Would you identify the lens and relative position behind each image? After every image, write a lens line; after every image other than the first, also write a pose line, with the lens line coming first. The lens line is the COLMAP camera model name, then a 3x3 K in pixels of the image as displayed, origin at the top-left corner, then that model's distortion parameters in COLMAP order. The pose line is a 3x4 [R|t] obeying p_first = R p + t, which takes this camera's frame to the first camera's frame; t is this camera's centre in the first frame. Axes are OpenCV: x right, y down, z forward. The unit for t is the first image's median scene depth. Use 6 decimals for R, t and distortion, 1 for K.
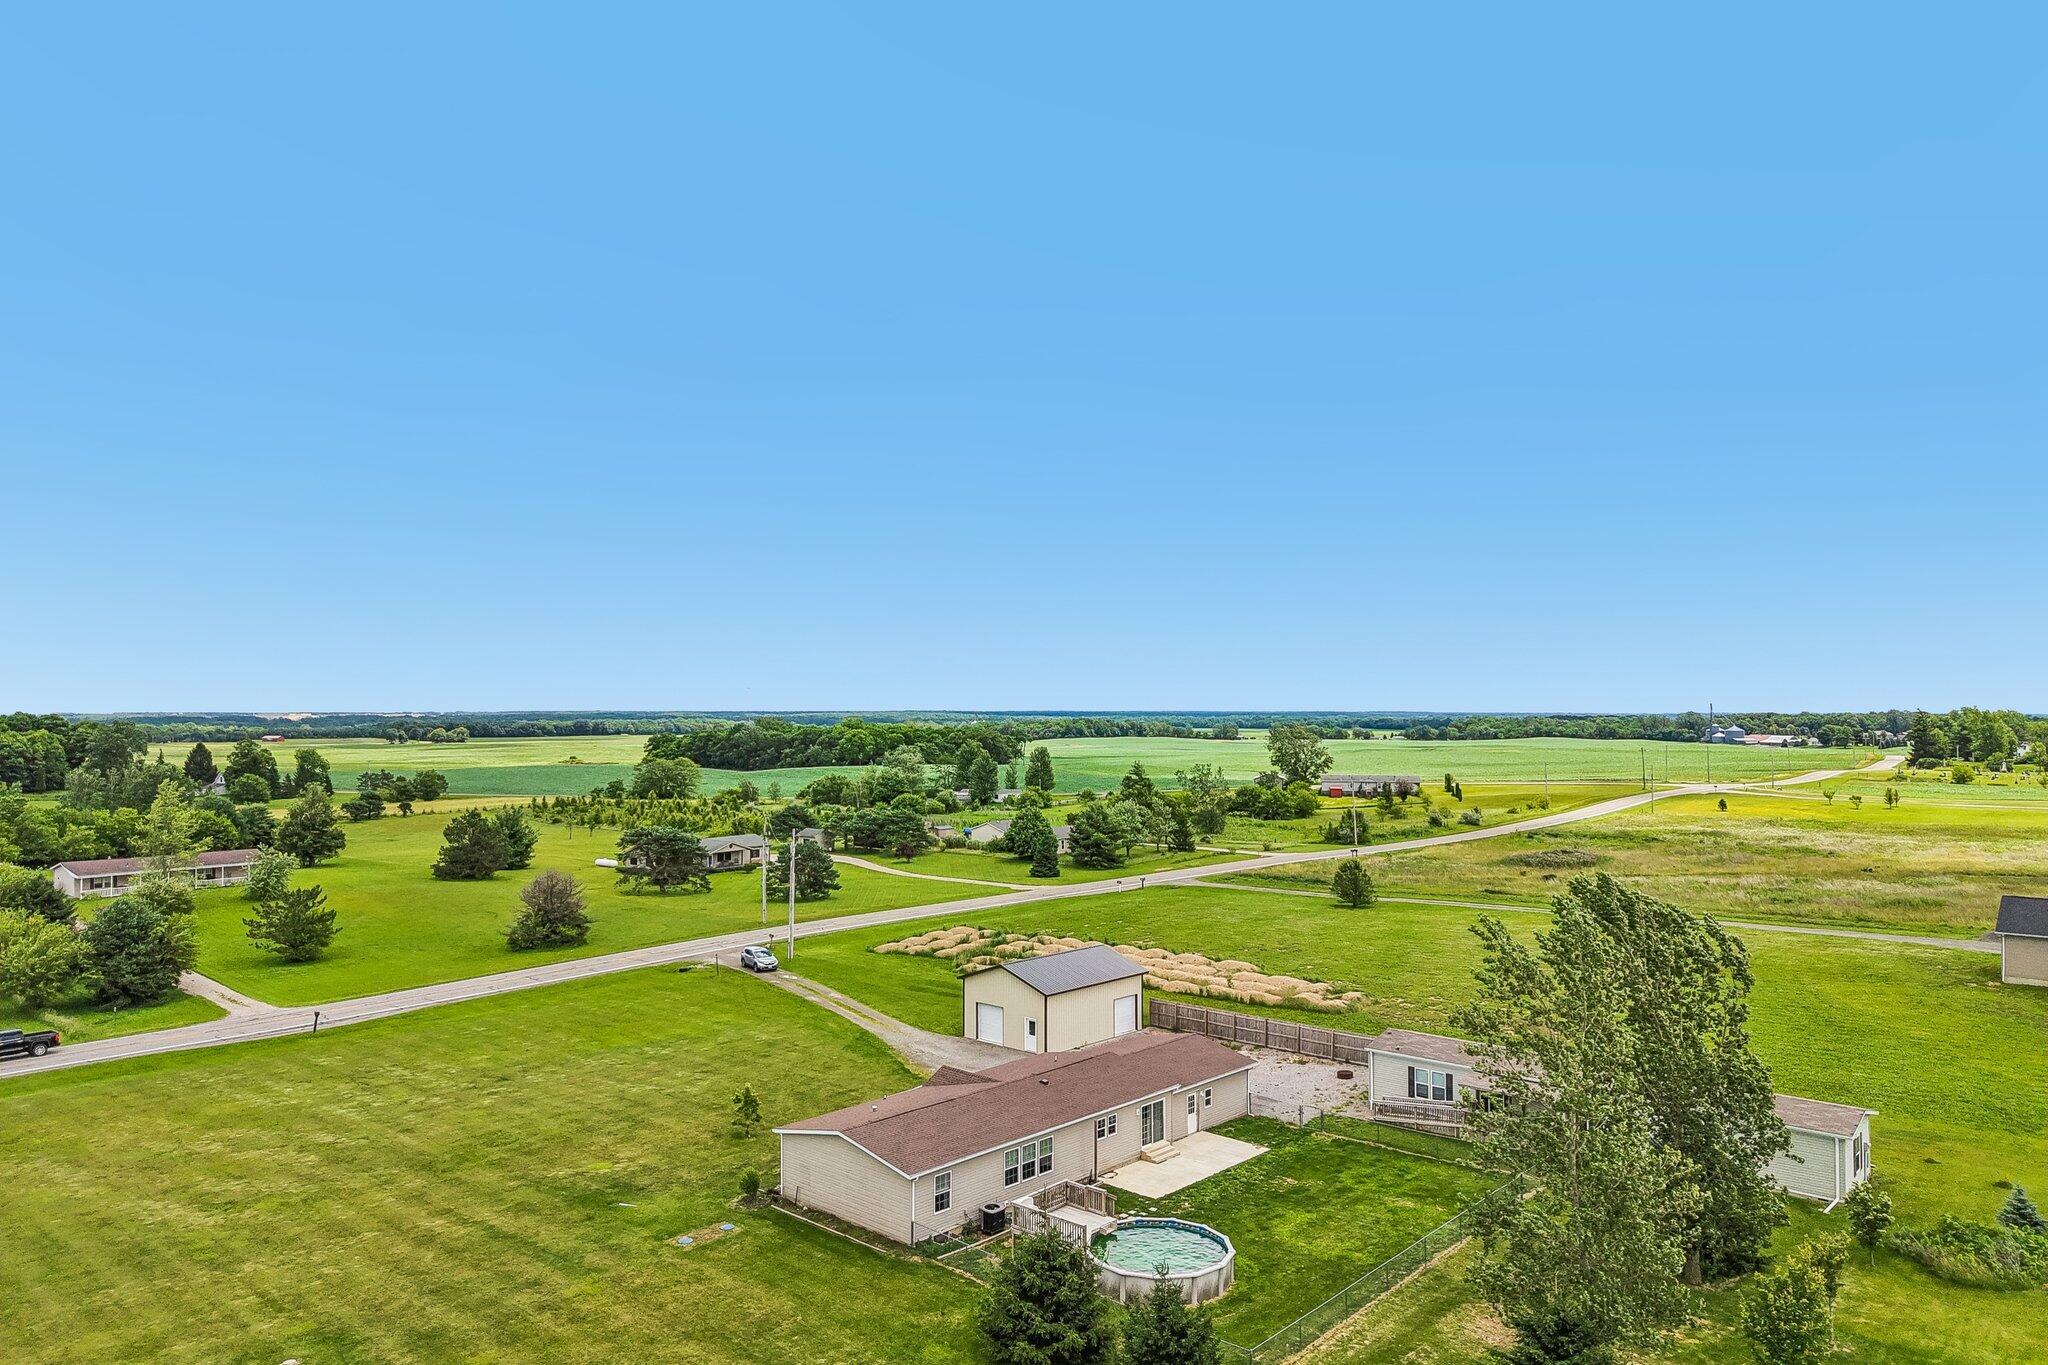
lens RADIAL K [[1366.7, 0, 1016.4], [0, 1366.7, 677.2], [0, 0, 1]] dist [0.026734, -0.023048]
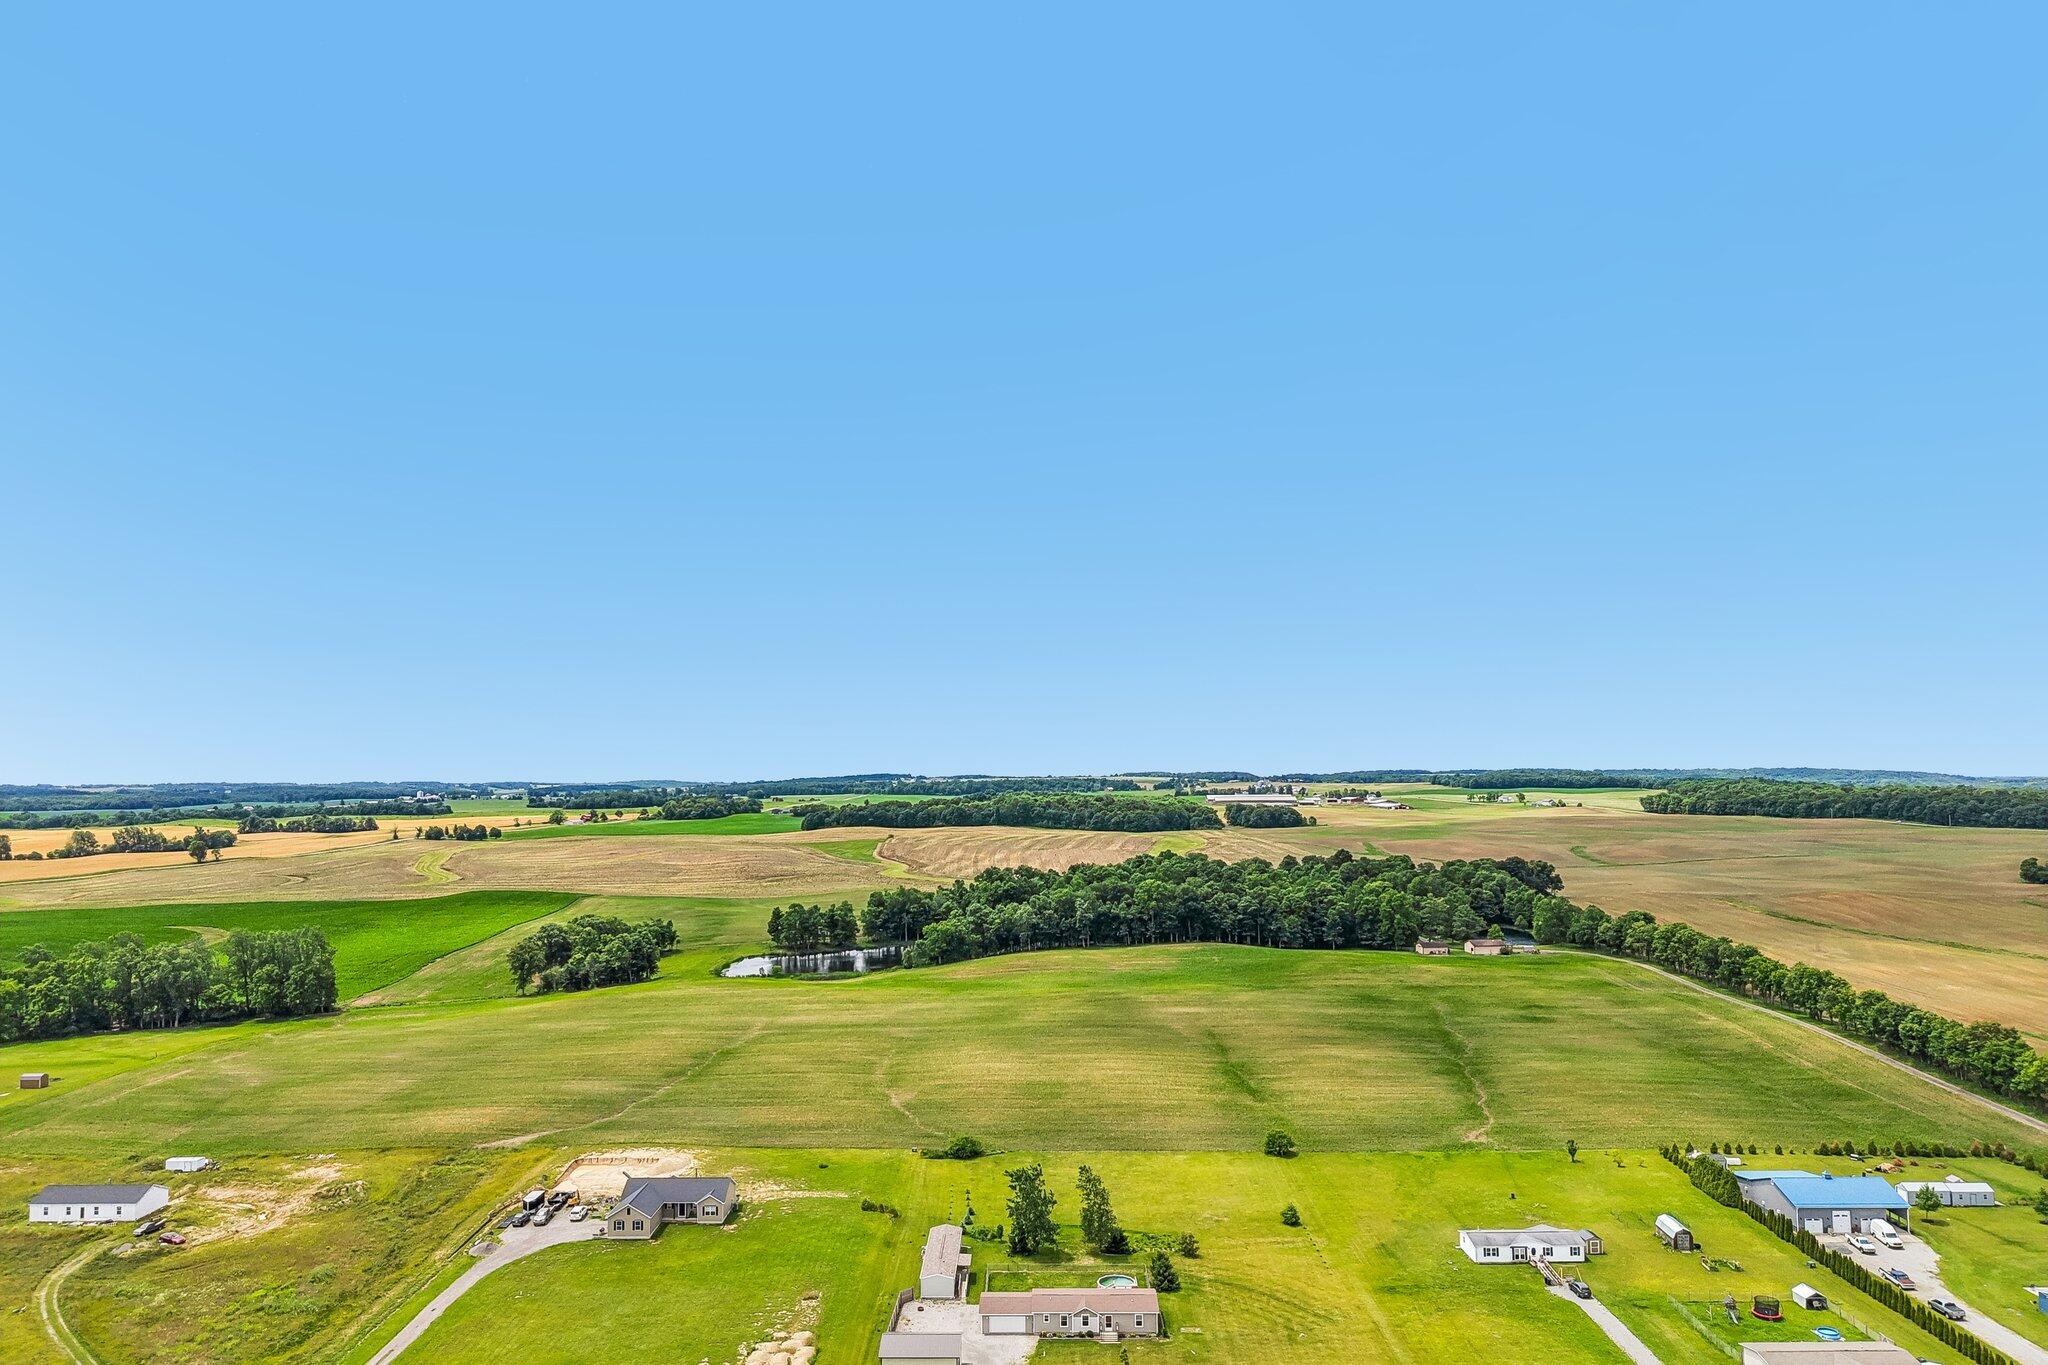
lens RADIAL K [[1366.7, 0, 1025.8], [0, 1366.7, 677.4], [0, 0, 1]] dist [0.026734, -0.023048]
pose [[-0.675868, 0.058277, 0.734715, -2.053511], [-0.008909, 0.996150, -0.087208, -0.734207], [-0.736969, -0.065487, -0.672747, 2.977762]]
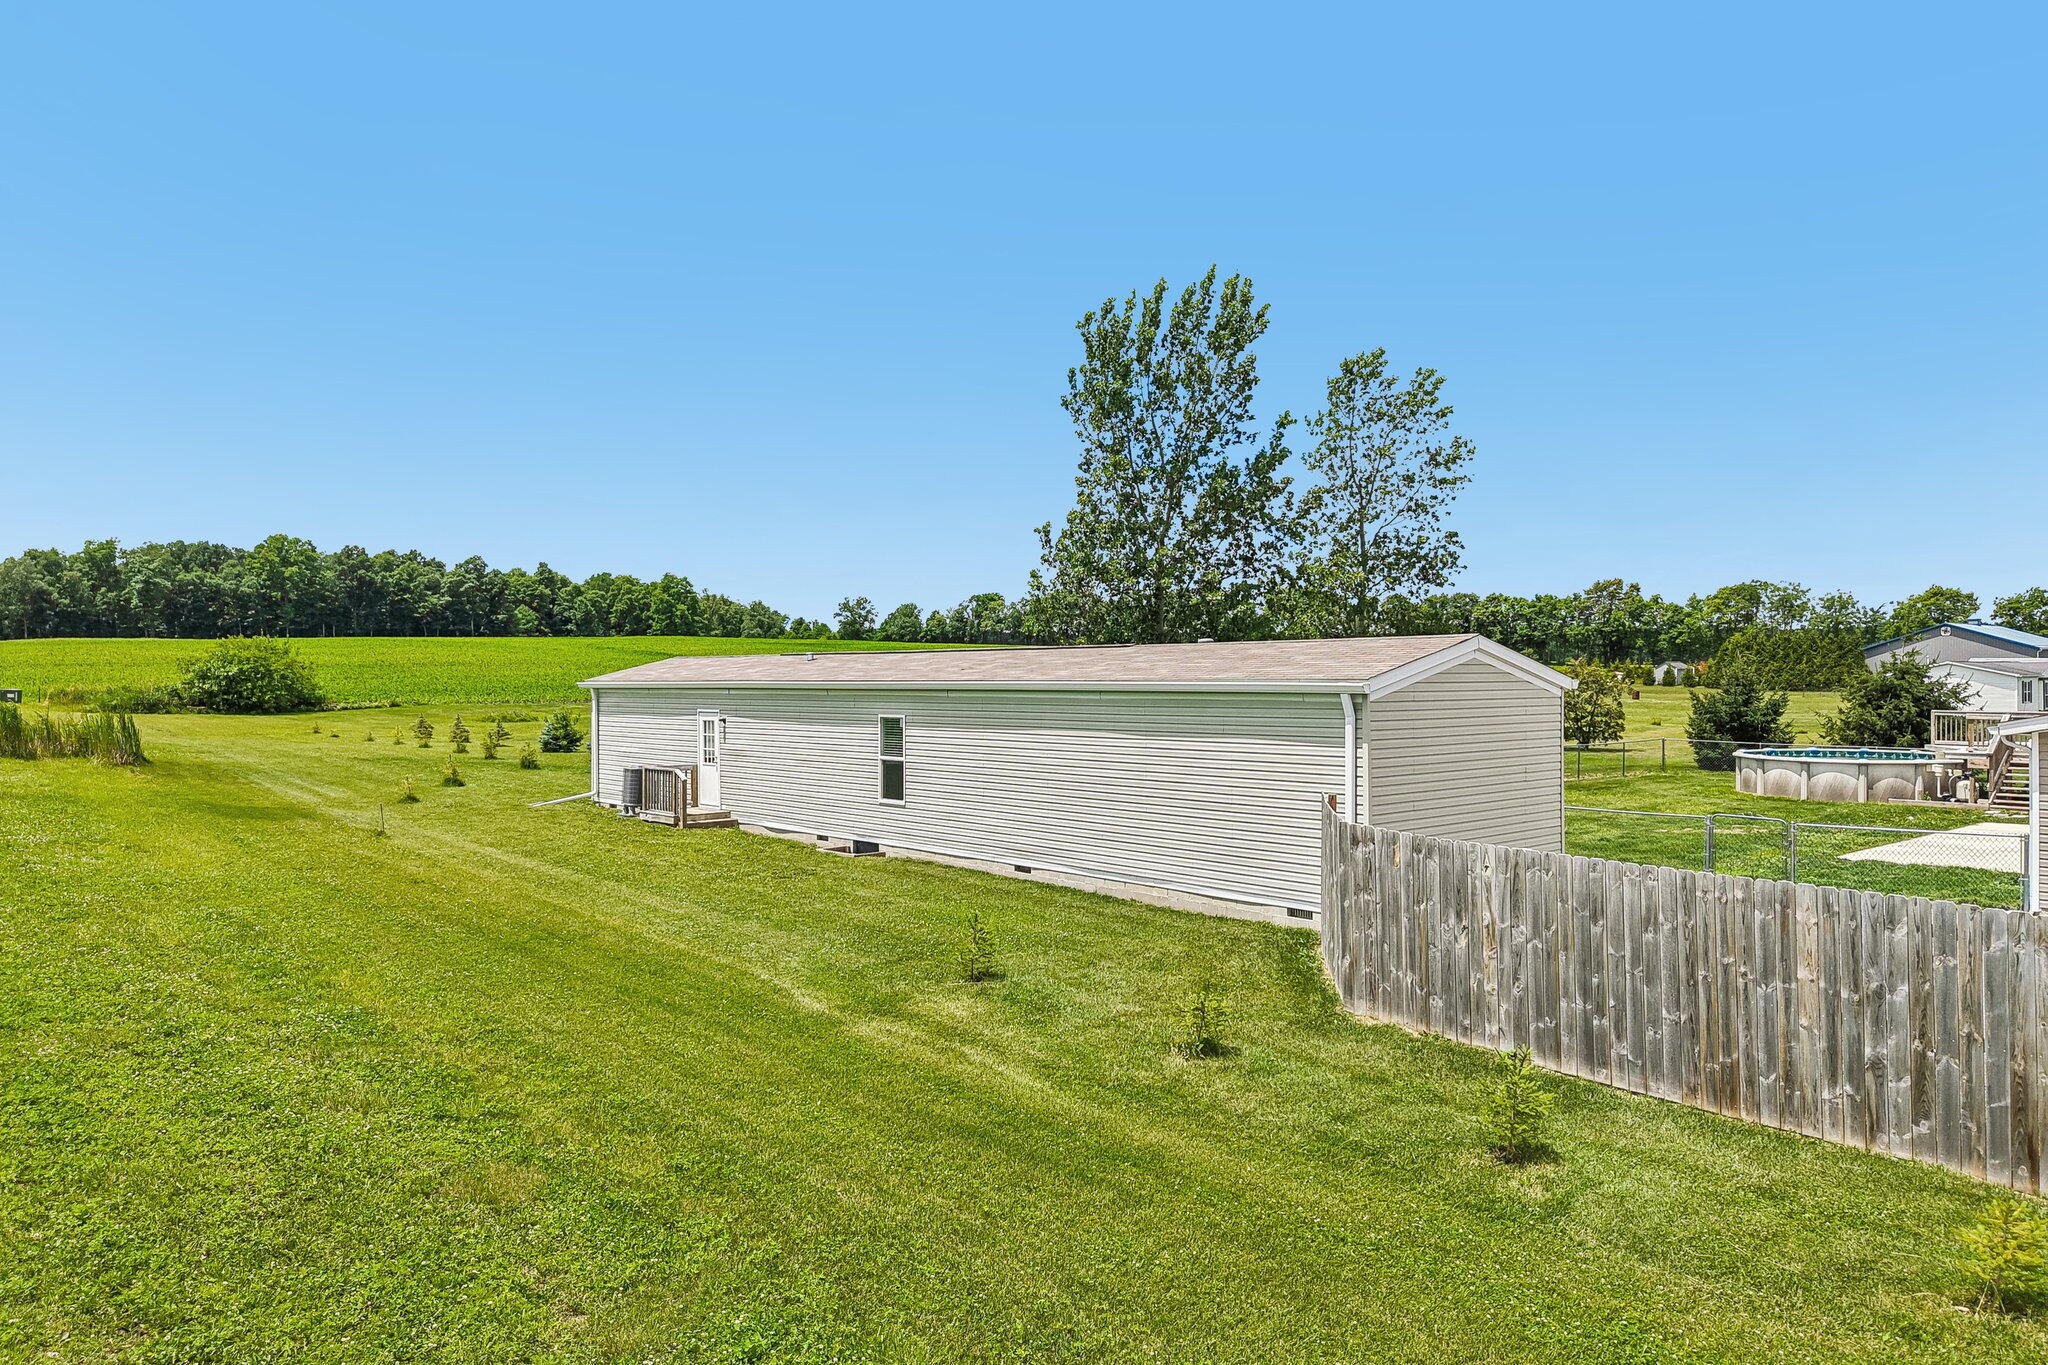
lens RADIAL K [[1366.7, 0, 1025.4], [0, 1366.7, 620.4], [0, 0, 1]] dist [0.026734, -0.023048]
pose [[-0.994300, 0.010179, 0.106128, 0.336388], [0.003698, 0.998126, -0.061079, 0.285518], [-0.106551, -0.060339, -0.992475, 1.350156]]
